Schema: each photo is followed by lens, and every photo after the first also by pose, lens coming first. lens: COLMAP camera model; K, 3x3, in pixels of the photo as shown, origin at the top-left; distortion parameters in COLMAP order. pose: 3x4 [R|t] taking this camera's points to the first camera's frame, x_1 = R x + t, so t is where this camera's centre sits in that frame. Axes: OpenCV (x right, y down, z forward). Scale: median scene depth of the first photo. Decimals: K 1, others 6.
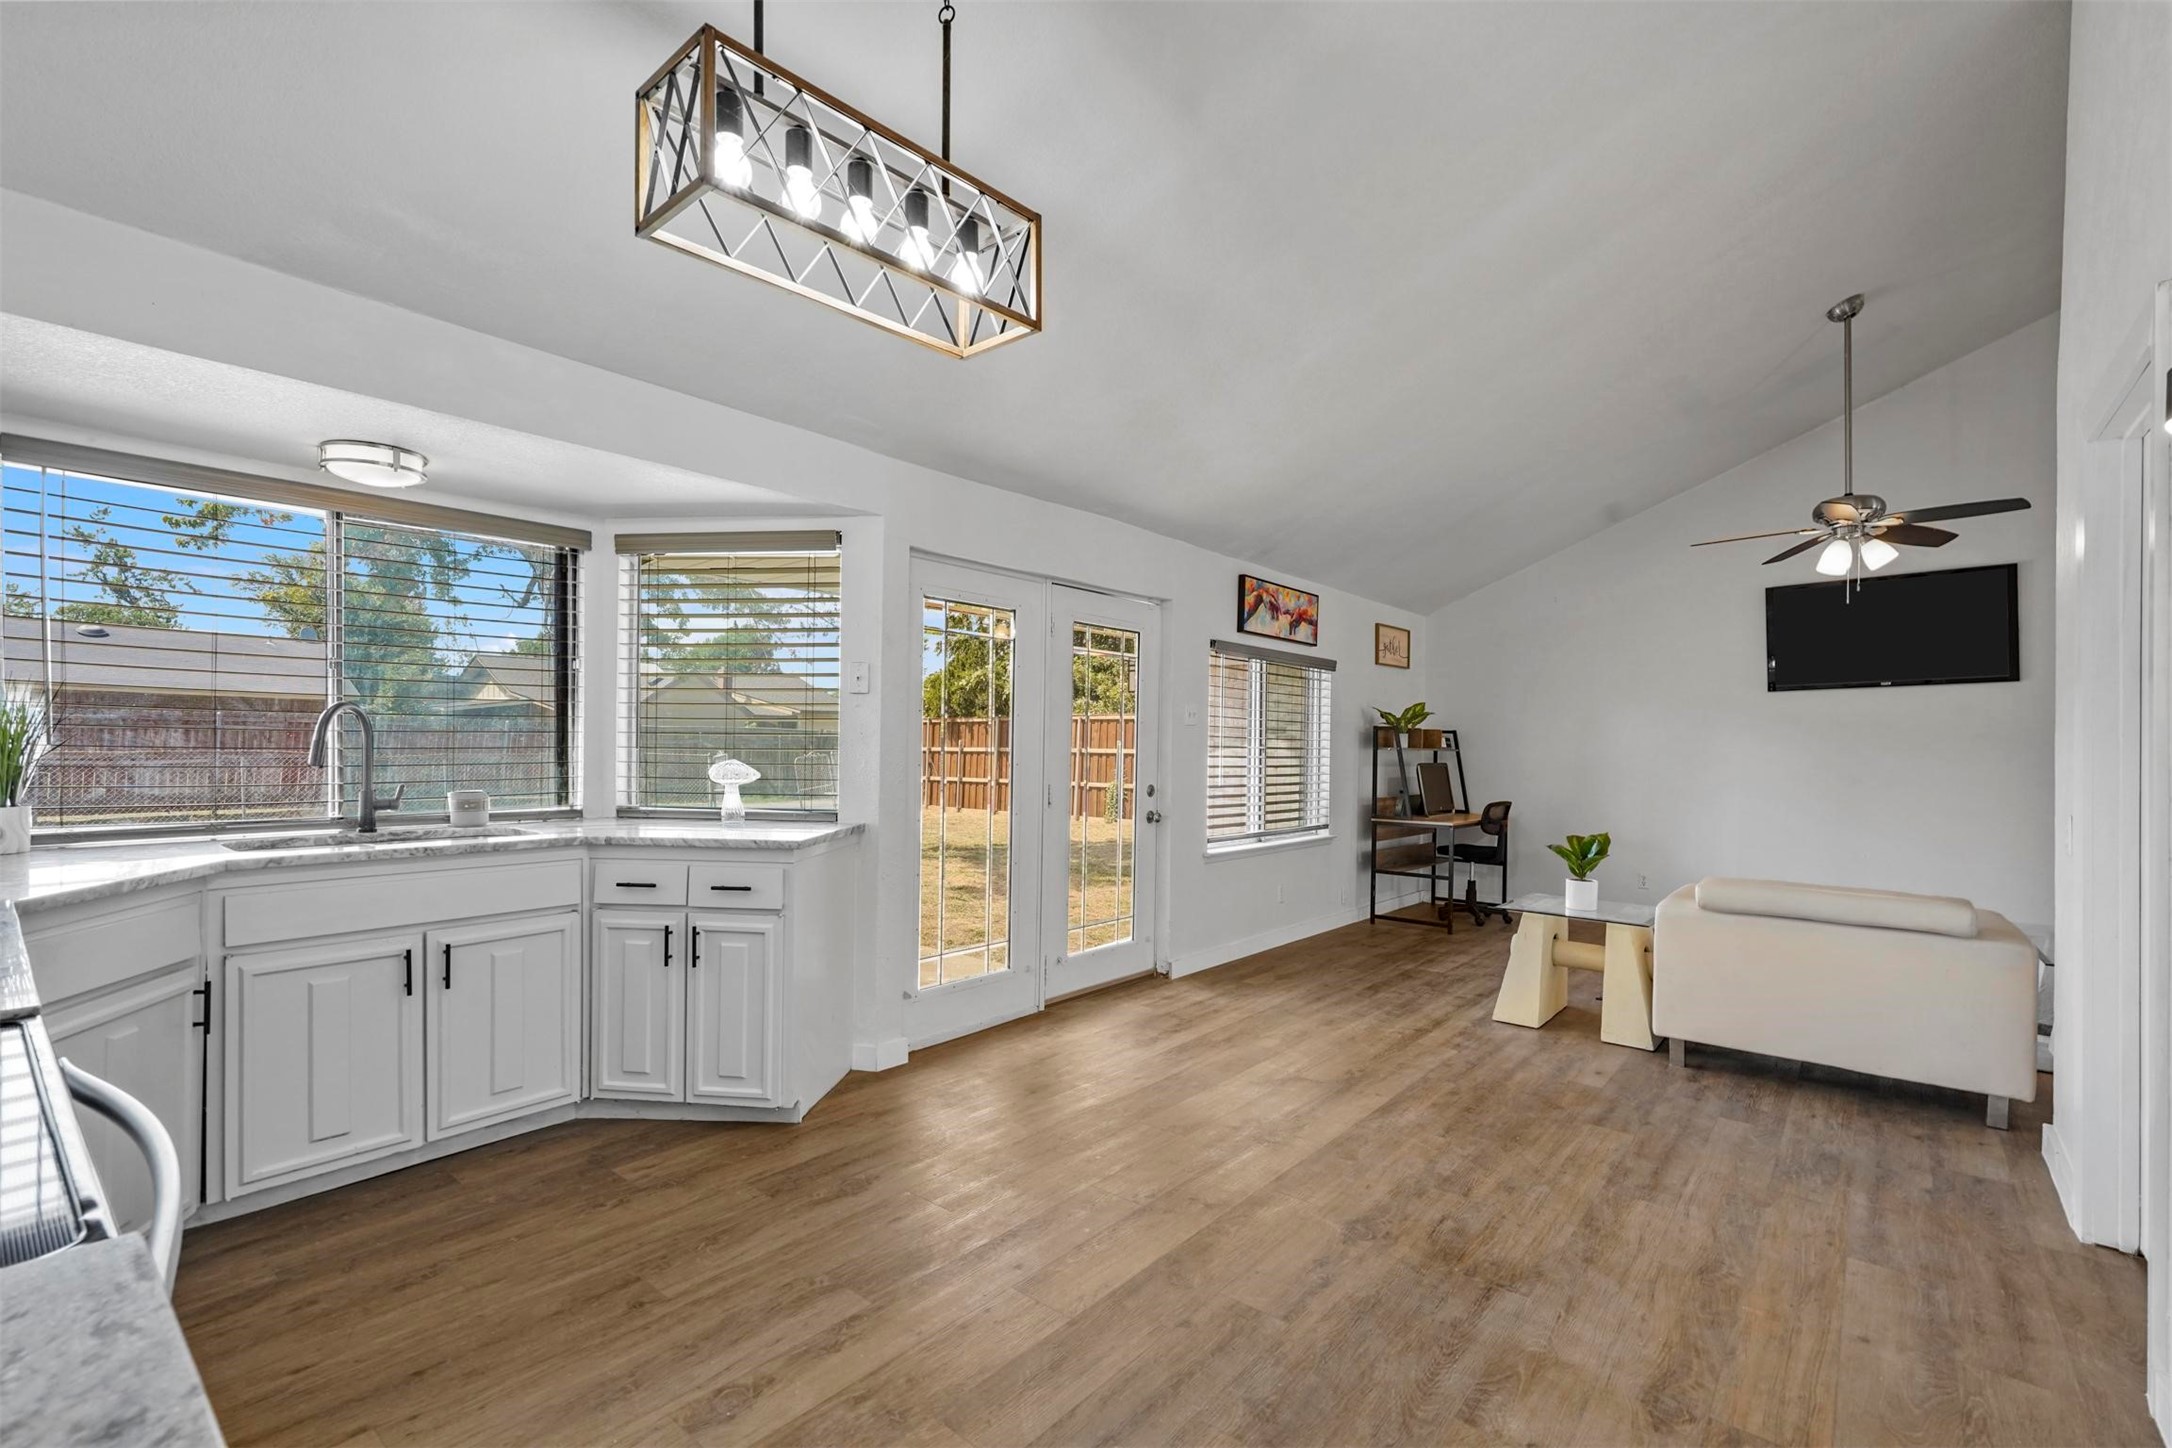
lens RADIAL K [[973.7, 0, 1089.7], [0, 973.7, 747.2], [0, 0, 1]] dist [-0.014634, 0.007266]
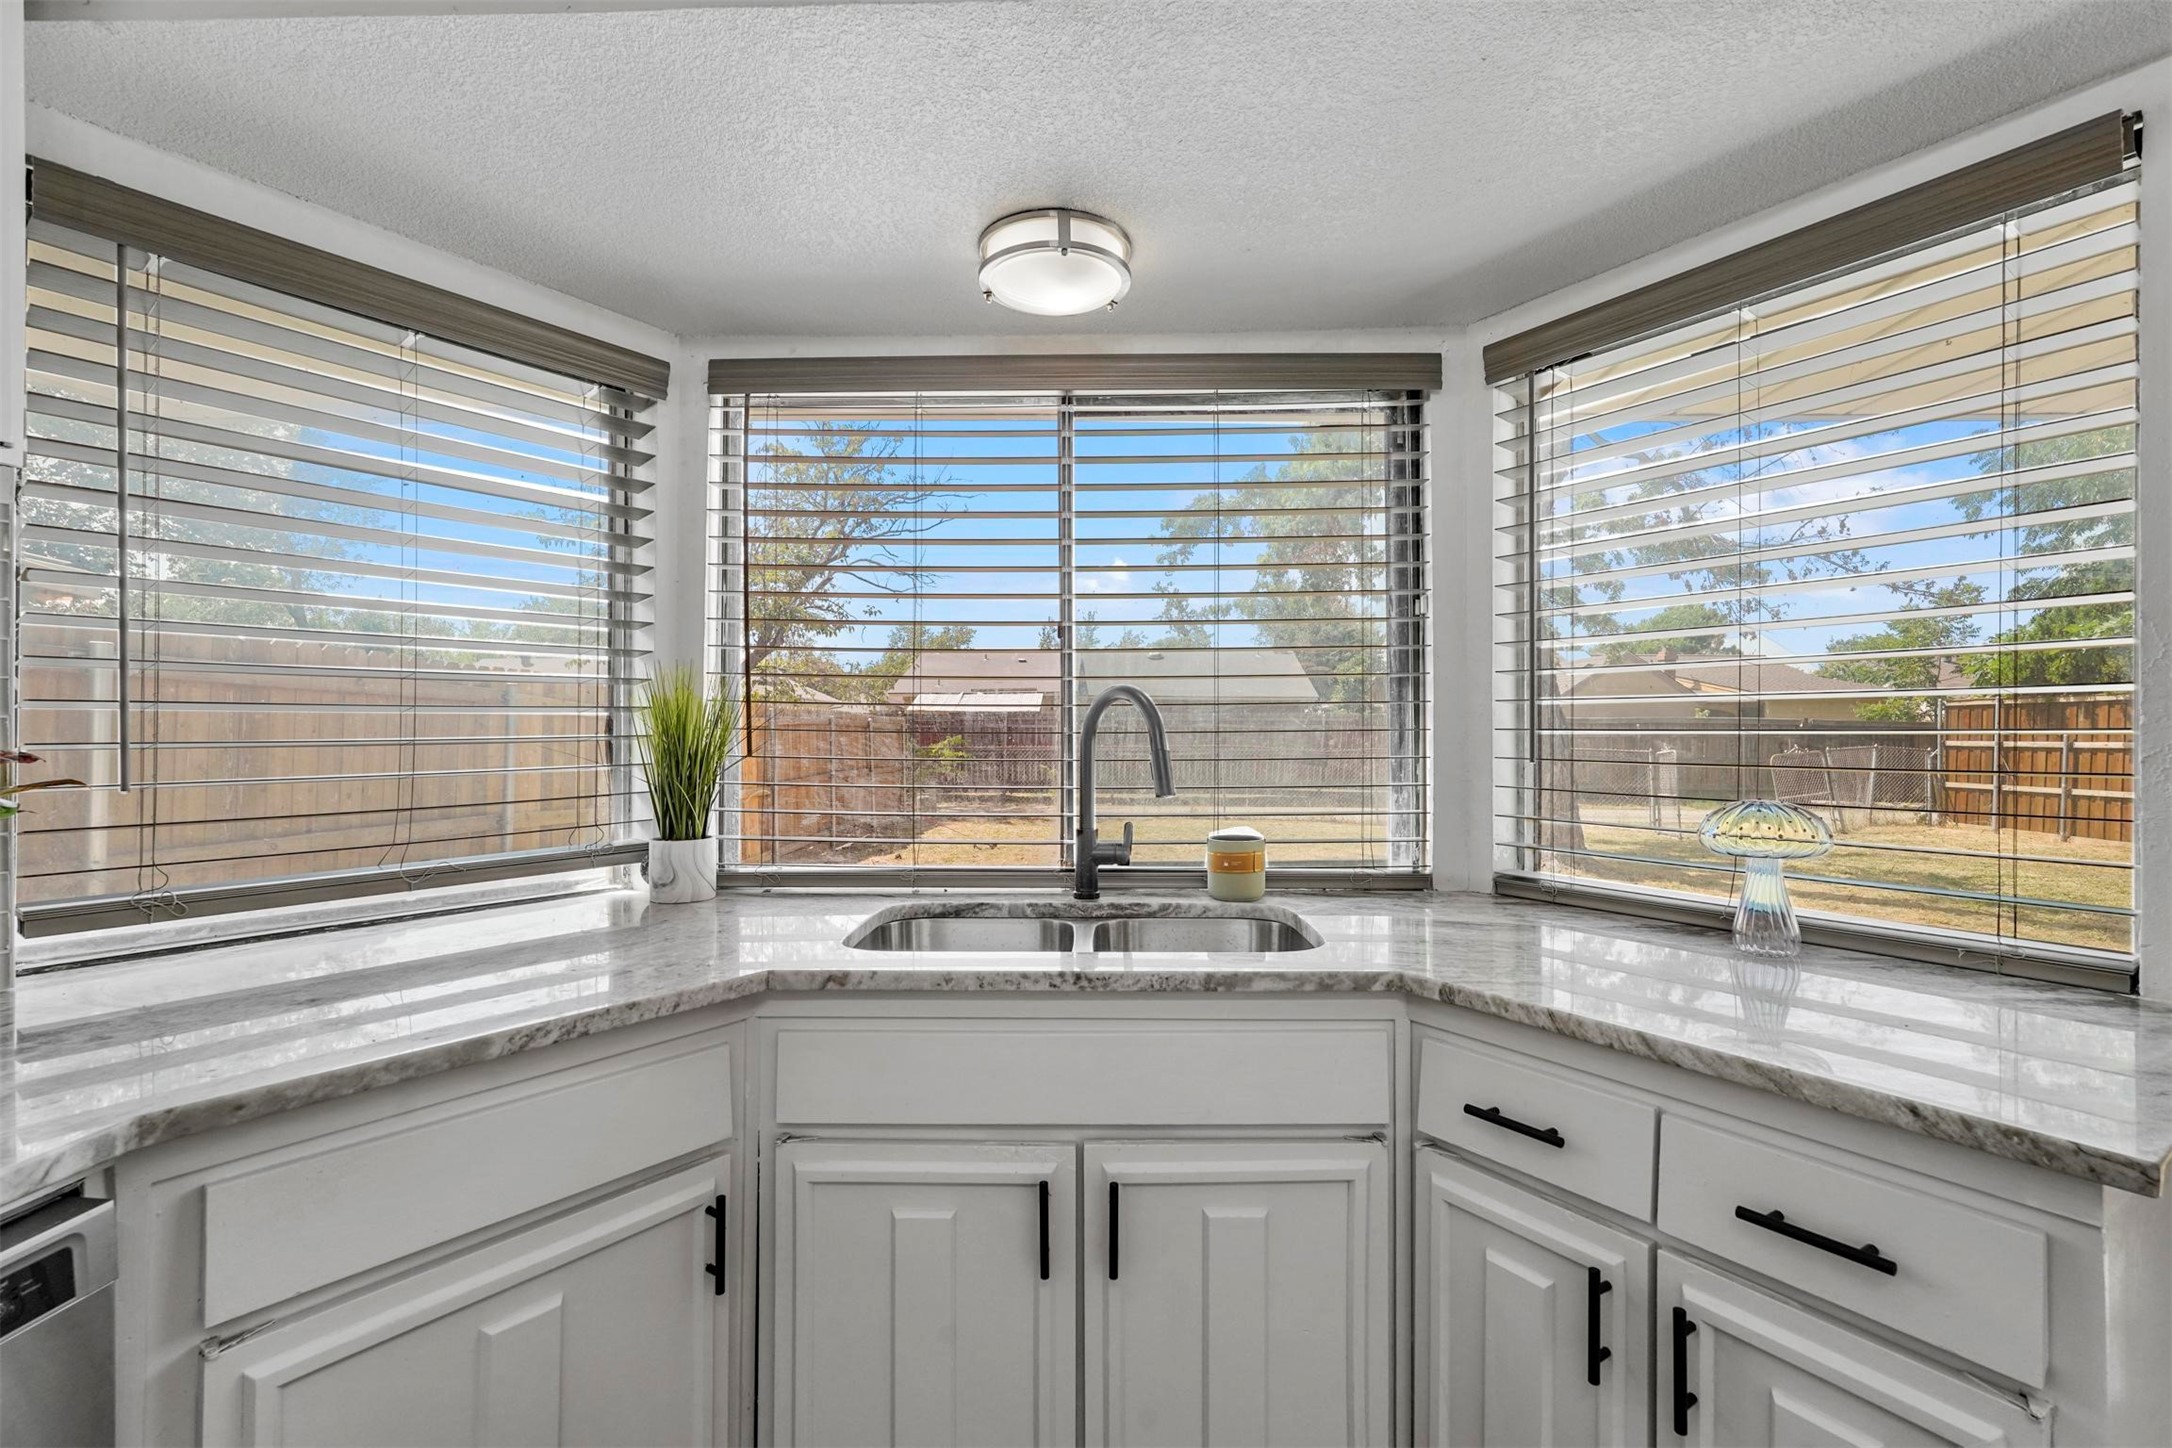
lens RADIAL K [[973.7, 0, 1079.7], [0, 973.7, 724.1], [0, 0, 1]] dist [-0.014634, 0.007266]
pose [[0.618991, -0.015678, -0.785241, -0.268649], [0.002364, 0.999833, -0.018099, -0.011534], [0.785394, 0.009347, 0.618925, 0.625118]]
